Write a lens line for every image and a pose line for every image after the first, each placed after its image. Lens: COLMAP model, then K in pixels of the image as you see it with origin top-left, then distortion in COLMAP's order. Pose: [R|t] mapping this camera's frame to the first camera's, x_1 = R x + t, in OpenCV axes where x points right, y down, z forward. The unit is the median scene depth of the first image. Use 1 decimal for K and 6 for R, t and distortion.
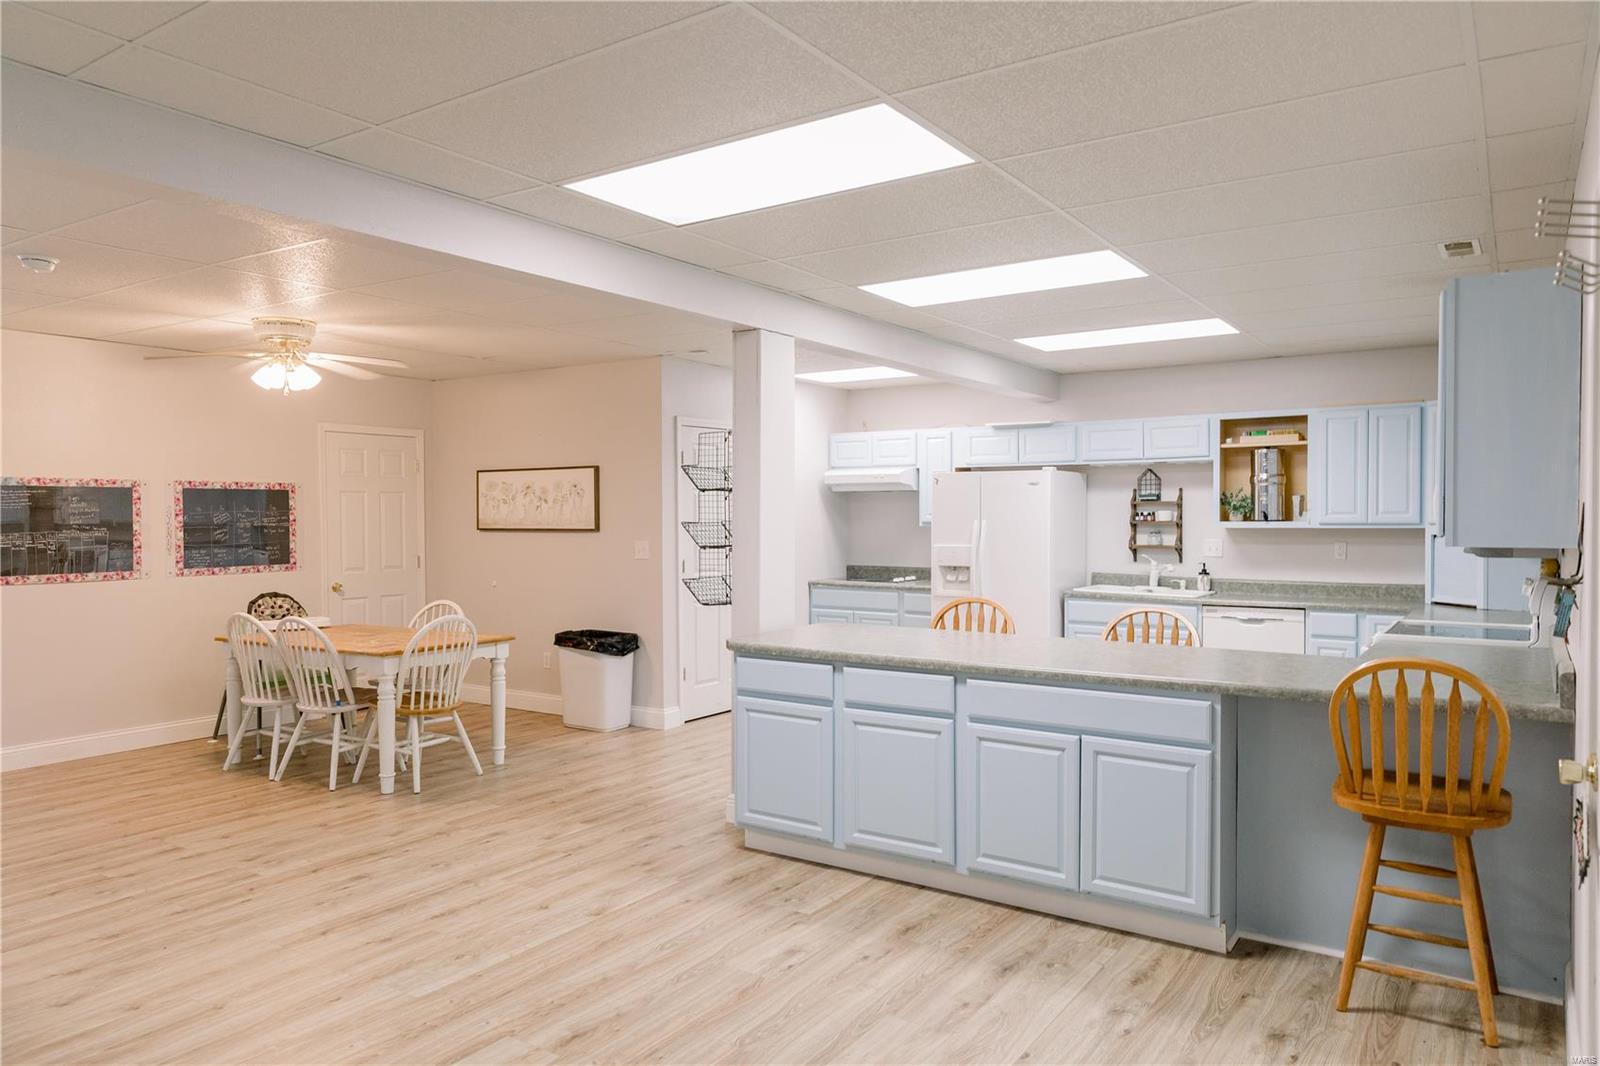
lens RADIAL K [[1074.9, 0, 790.4], [0, 1074.9, 531.8], [0, 0, 1]] dist [0.011541, -0.006841]
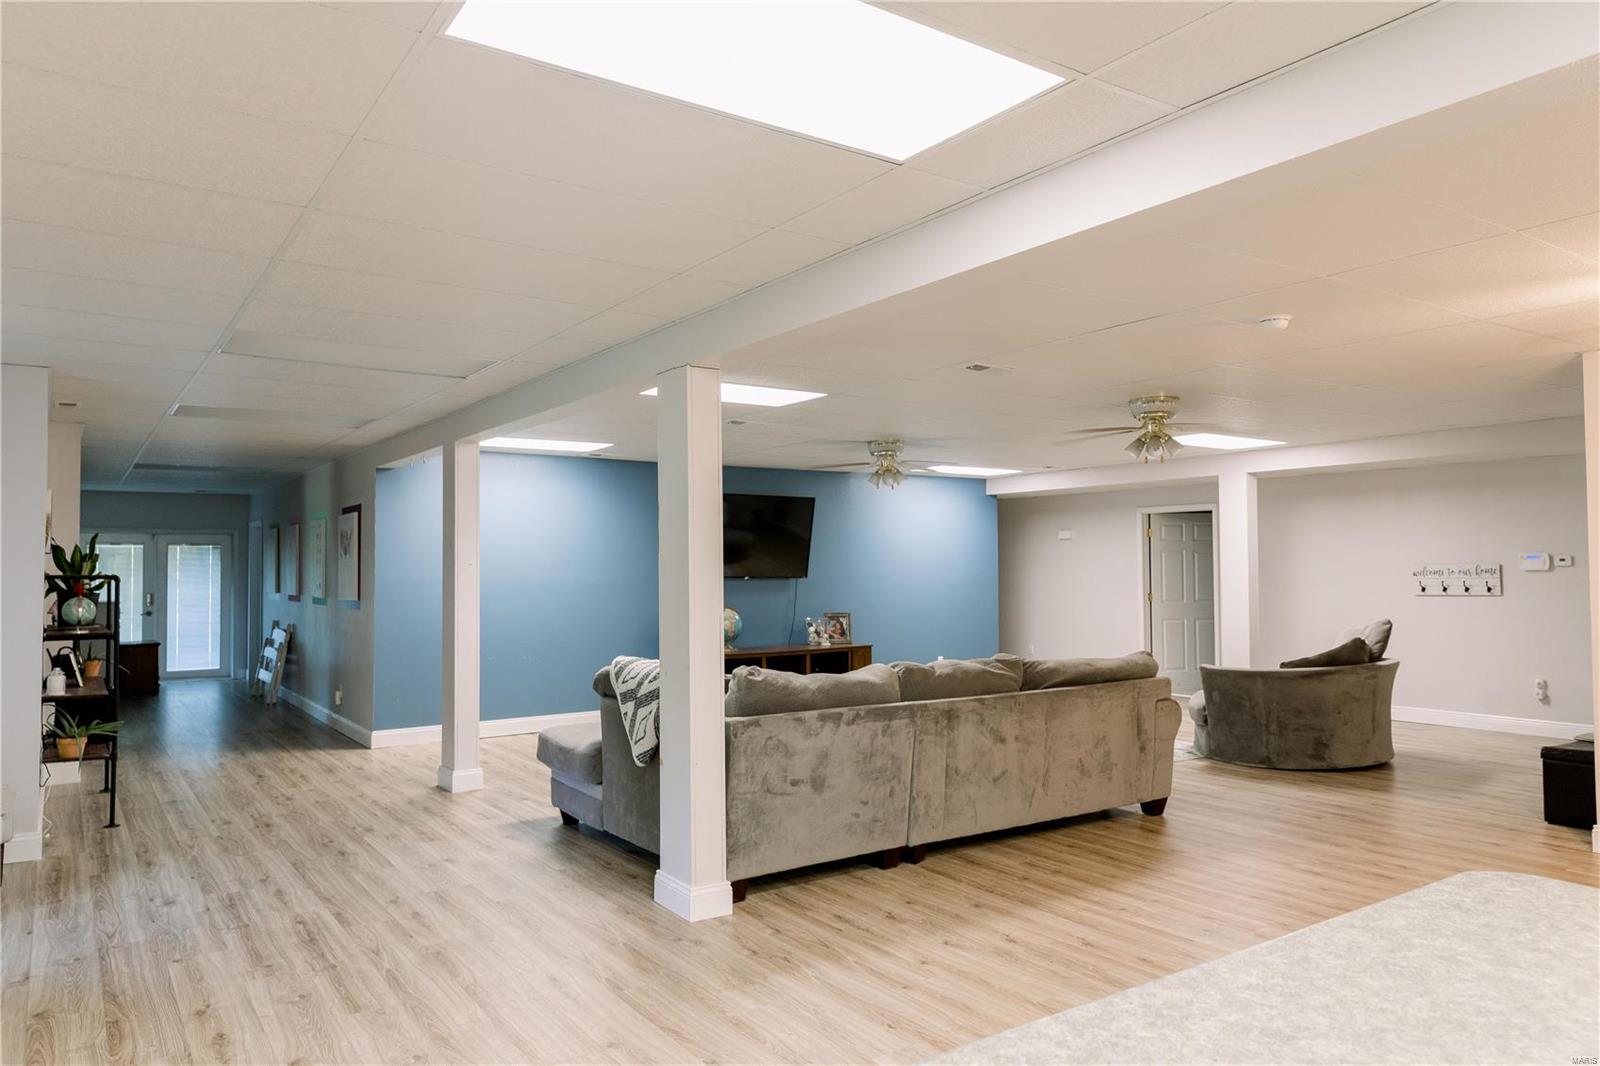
lens RADIAL K [[1074.9, 0, 800.5], [0, 1074.9, 533.1], [0, 0, 1]] dist [0.011541, -0.006841]
pose [[-0.359997, -0.022659, -0.932678, 0.398933], [-0.011088, 0.999738, -0.020009, -0.017739], [0.932887, 0.003138, -0.360154, 0.854409]]
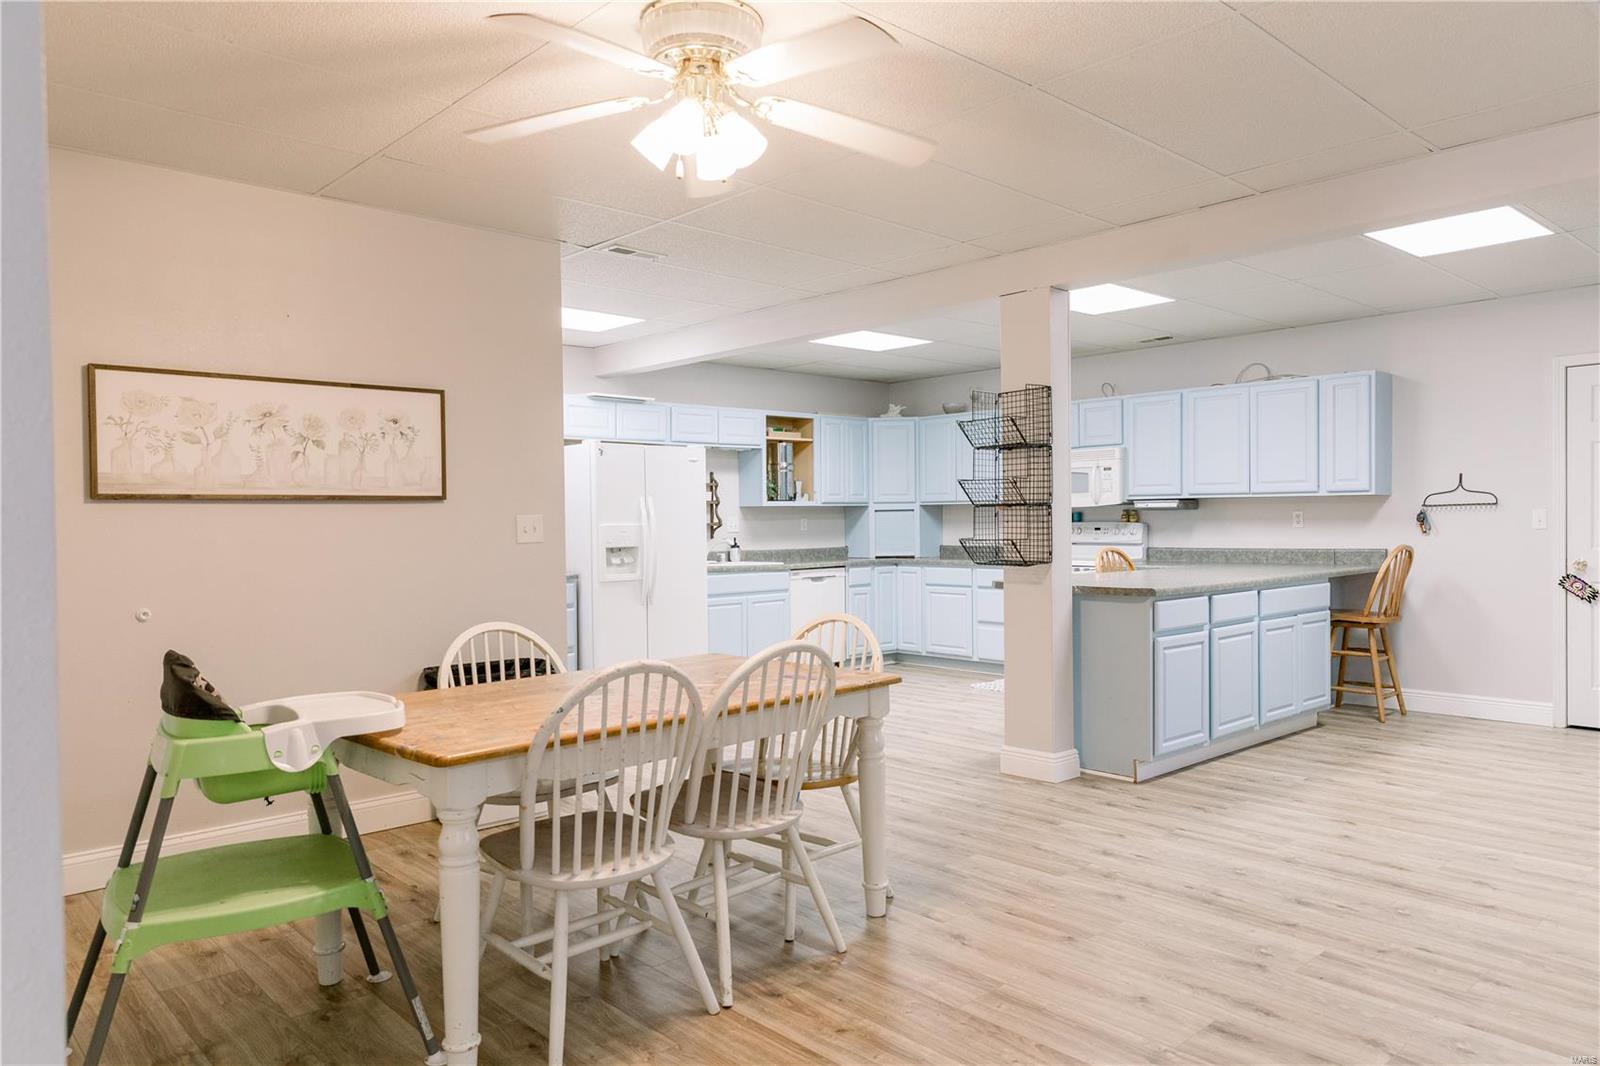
lens RADIAL K [[1074.9, 0, 790.0], [0, 1074.9, 527.7], [0, 0, 1]] dist [0.011541, -0.006841]
pose [[0.234408, -0.006047, 0.972120, -1.101739], [0.026378, 0.999652, -0.000142, 0.030830], [-0.971780, 0.025676, 0.234486, 1.027619]]
